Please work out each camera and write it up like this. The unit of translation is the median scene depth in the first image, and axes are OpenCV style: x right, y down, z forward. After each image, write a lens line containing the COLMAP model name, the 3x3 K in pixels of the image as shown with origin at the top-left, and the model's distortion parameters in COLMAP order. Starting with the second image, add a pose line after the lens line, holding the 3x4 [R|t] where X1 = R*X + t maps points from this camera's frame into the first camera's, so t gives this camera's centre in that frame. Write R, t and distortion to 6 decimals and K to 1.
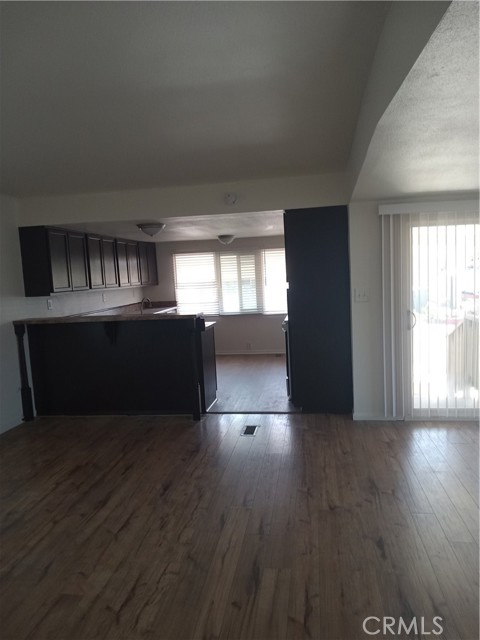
lens RADIAL K [[486.3, 0, 240.0], [0, 486.3, 320.0], [0, 0, 1]] dist [0.006629, 0.003046]
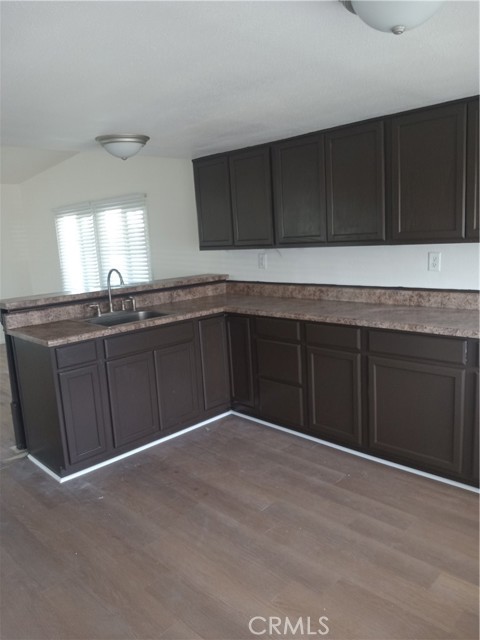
lens RADIAL K [[480.5, 0, 240.0], [0, 480.5, 320.0], [0, 0, 1]] dist [-0.031090, -0.001035]
pose [[-0.591360, 0.213410, -0.777657, 0.419982], [0.001861, 0.964705, 0.263325, -0.290639], [0.806406, 0.154272, -0.570885, 2.984557]]
